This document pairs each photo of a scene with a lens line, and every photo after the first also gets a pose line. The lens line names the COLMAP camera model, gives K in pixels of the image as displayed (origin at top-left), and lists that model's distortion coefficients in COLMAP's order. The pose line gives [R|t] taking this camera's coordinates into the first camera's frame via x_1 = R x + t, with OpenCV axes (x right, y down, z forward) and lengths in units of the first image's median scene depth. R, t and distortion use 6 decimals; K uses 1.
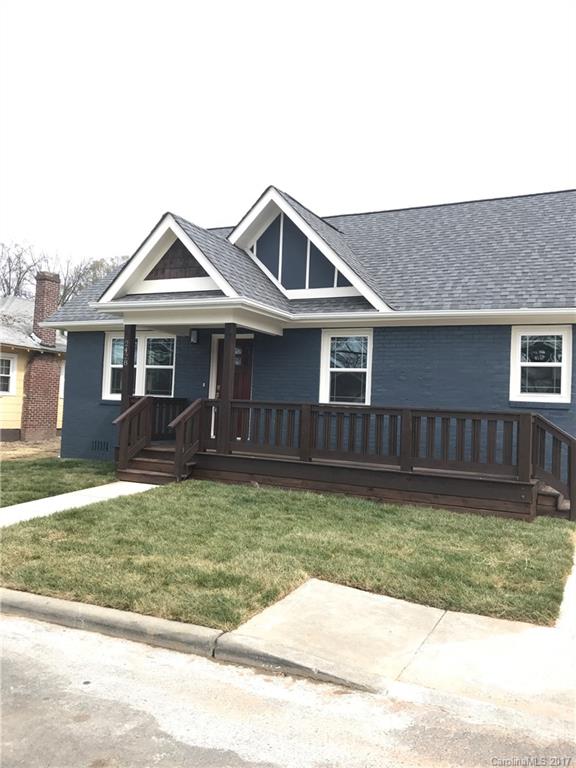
lens RADIAL K [[628.2, 0, 293.1], [0, 628.2, 381.2], [0, 0, 1]] dist [0.123739, -0.374423]
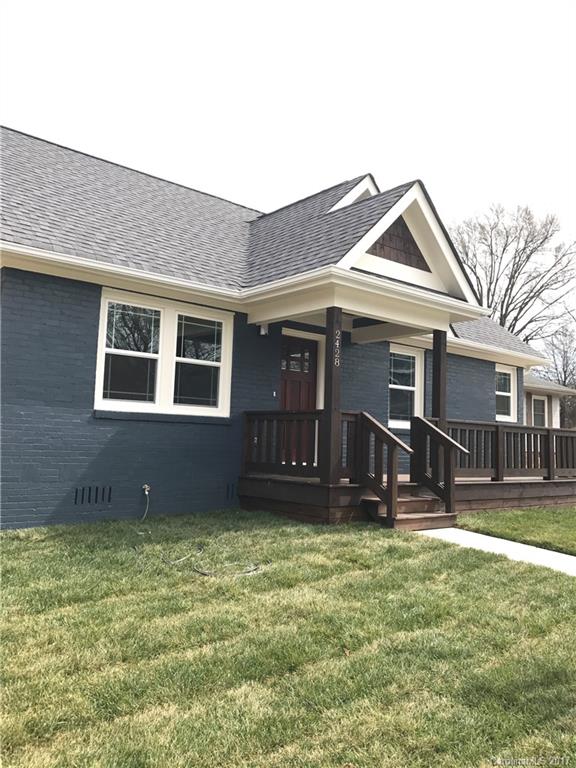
lens RADIAL K [[628.2, 0, 293.1], [0, 628.2, 381.2], [0, 0, 1]] dist [0.123739, -0.374423]
pose [[0.394216, 0.055736, 0.917326, -0.827735], [-0.053688, 0.997851, -0.037556, 0.017484], [-0.917448, -0.034444, 0.396361, 0.702328]]
